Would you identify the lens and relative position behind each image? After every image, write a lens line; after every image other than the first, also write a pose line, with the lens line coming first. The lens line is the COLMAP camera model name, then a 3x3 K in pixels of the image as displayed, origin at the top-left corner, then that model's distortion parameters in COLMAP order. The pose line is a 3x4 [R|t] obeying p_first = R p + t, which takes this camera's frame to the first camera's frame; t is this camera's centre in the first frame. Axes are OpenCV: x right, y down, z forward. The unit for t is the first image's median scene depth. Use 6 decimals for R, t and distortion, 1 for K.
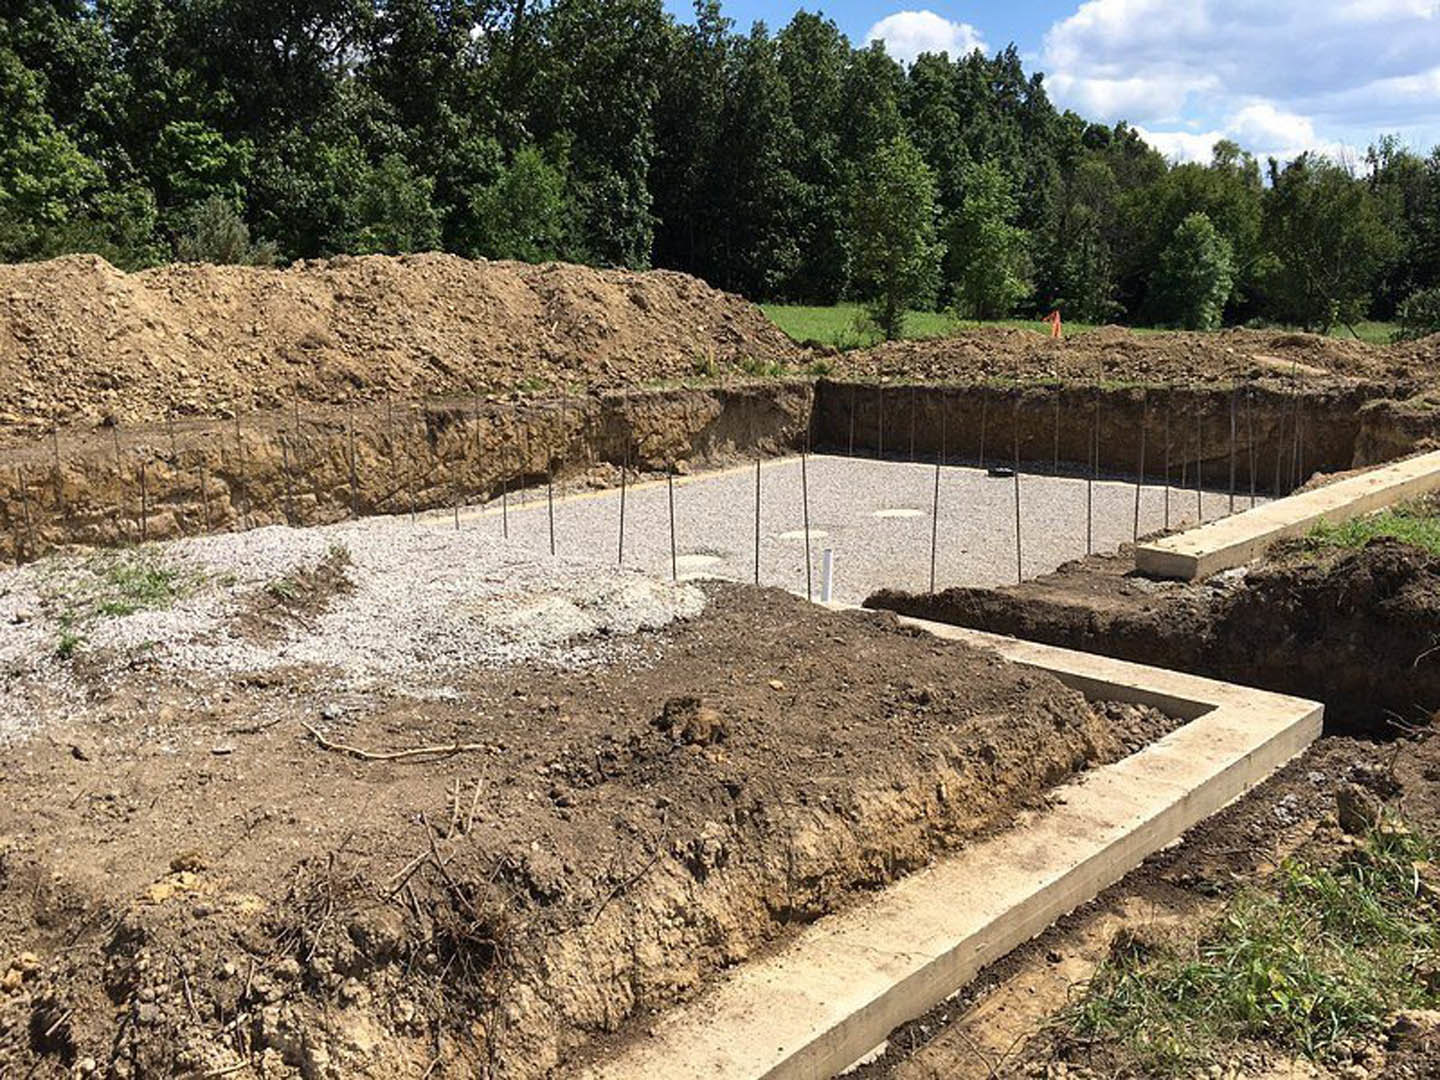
lens RADIAL K [[1228.6, 0, 720.9], [0, 1228.6, 552.7], [0, 0, 1]] dist [0.096615, -0.146154]
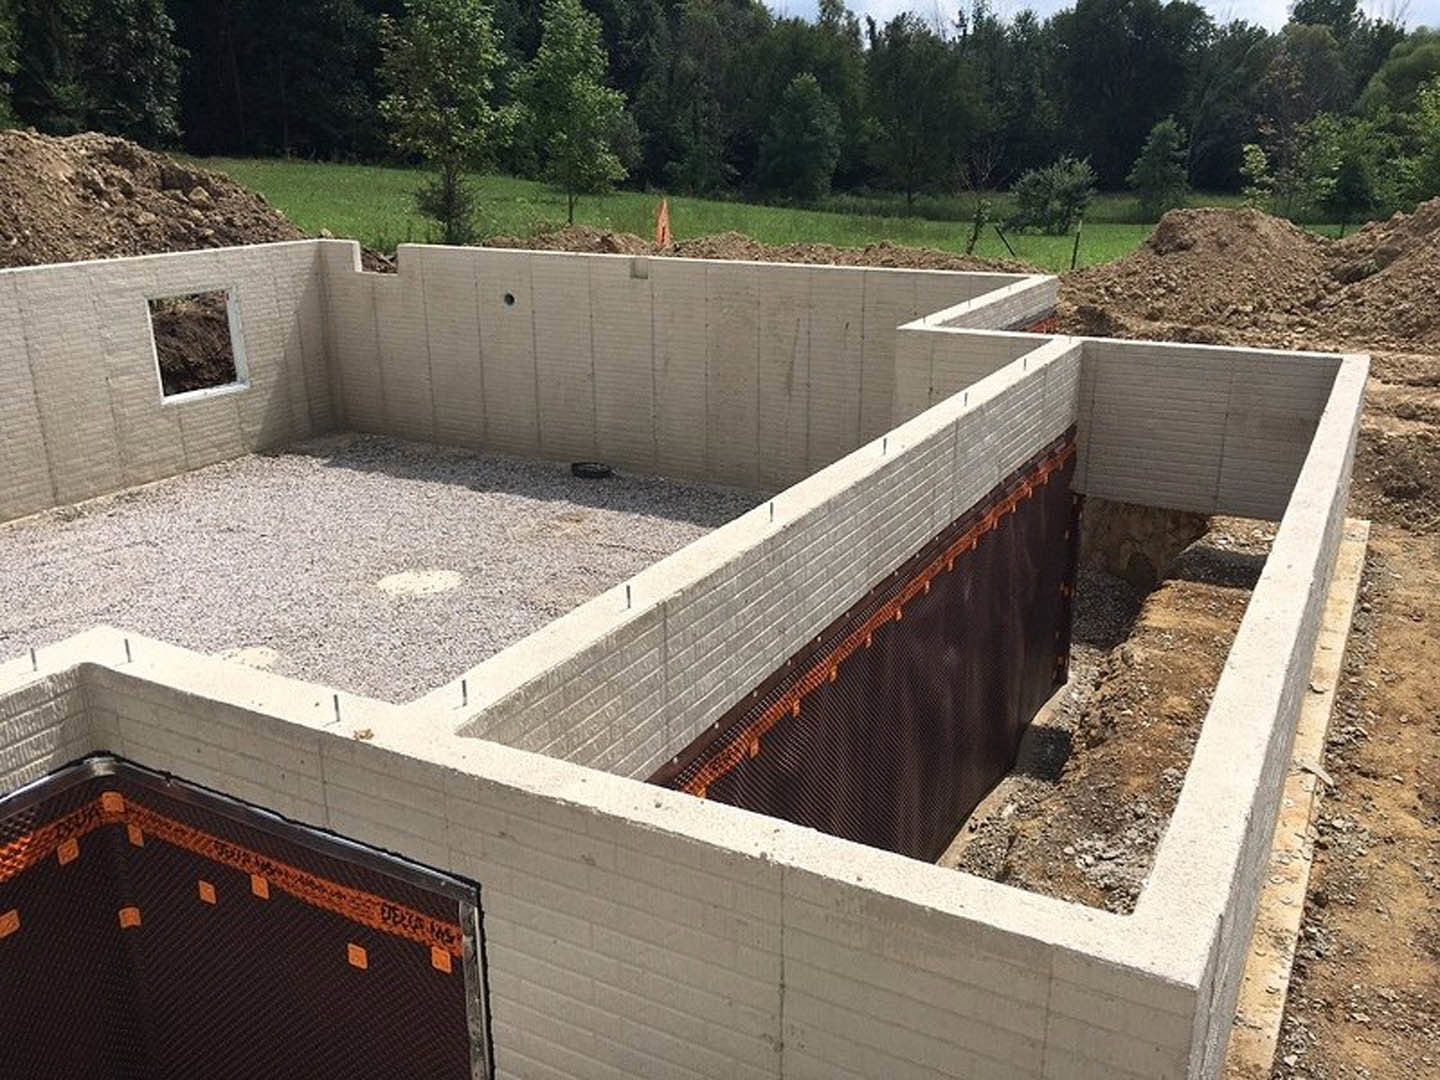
lens RADIAL K [[1228.6, 0, 720.9], [0, 1228.6, 552.7], [0, 0, 1]] dist [0.096615, -0.146154]
pose [[0.955871, -0.069472, 0.285454, 0.037626], [0.036807, 0.992302, 0.118250, -0.037581], [-0.291471, -0.102525, 0.951069, 0.121753]]
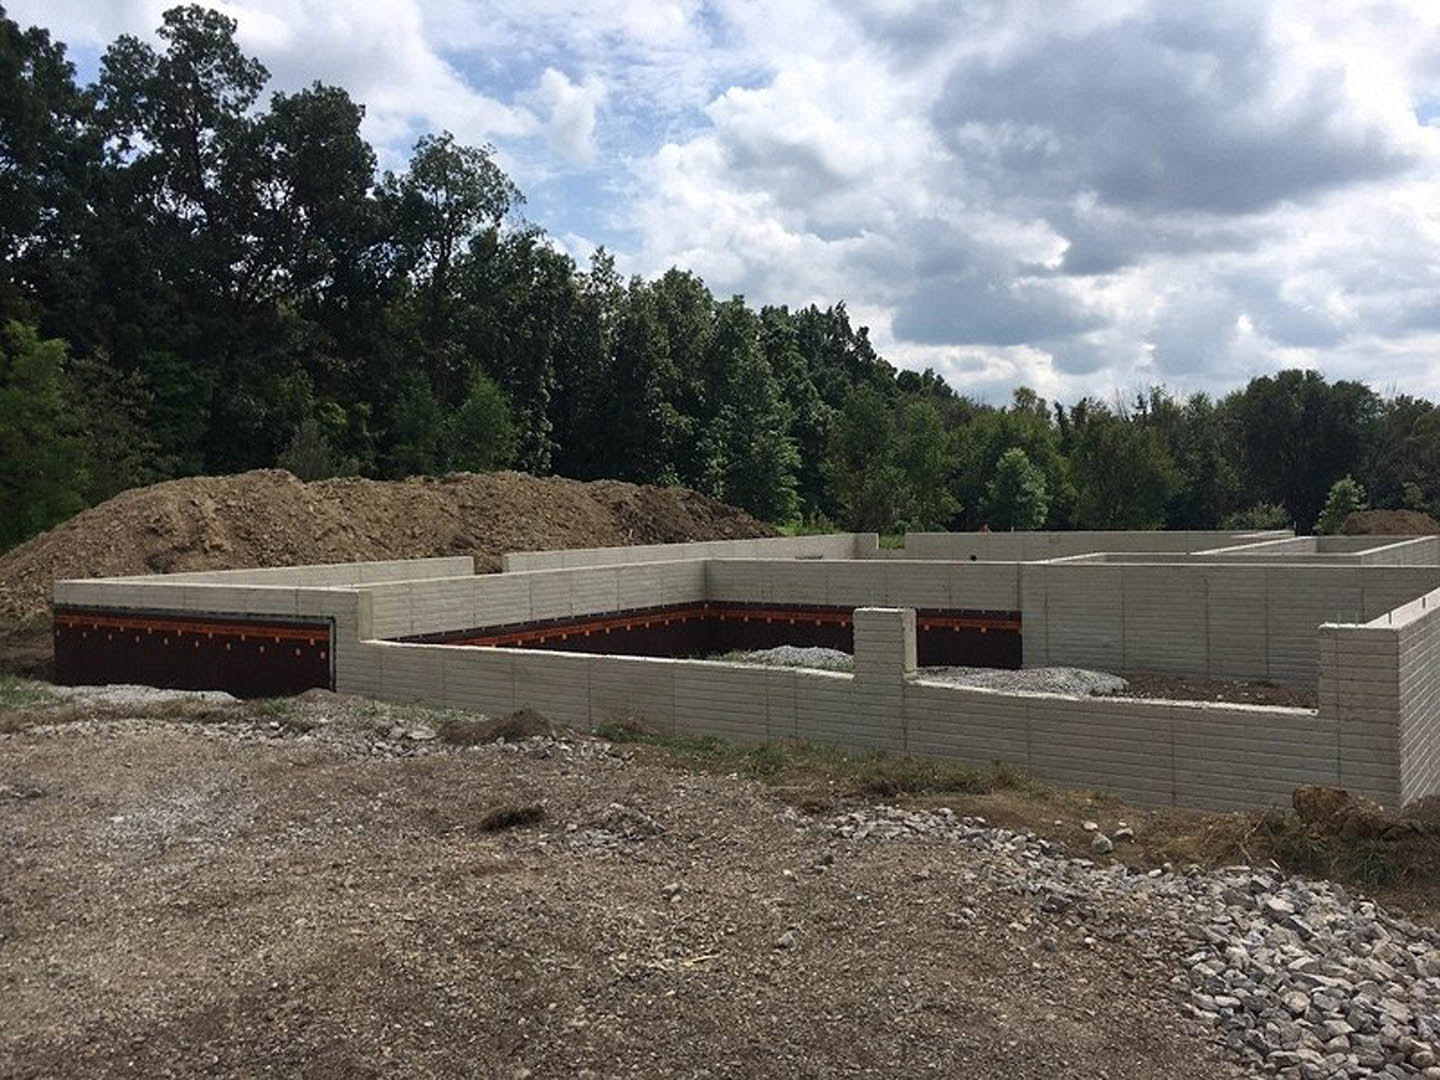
lens RADIAL K [[1228.6, 0, 720.9], [0, 1228.6, 552.7], [0, 0, 1]] dist [0.096615, -0.146154]
pose [[0.987318, 0.002929, 0.158727, -0.103733], [0.025053, 0.984427, -0.173997, 0.018890], [-0.156765, 0.175767, 0.971870, -0.067914]]
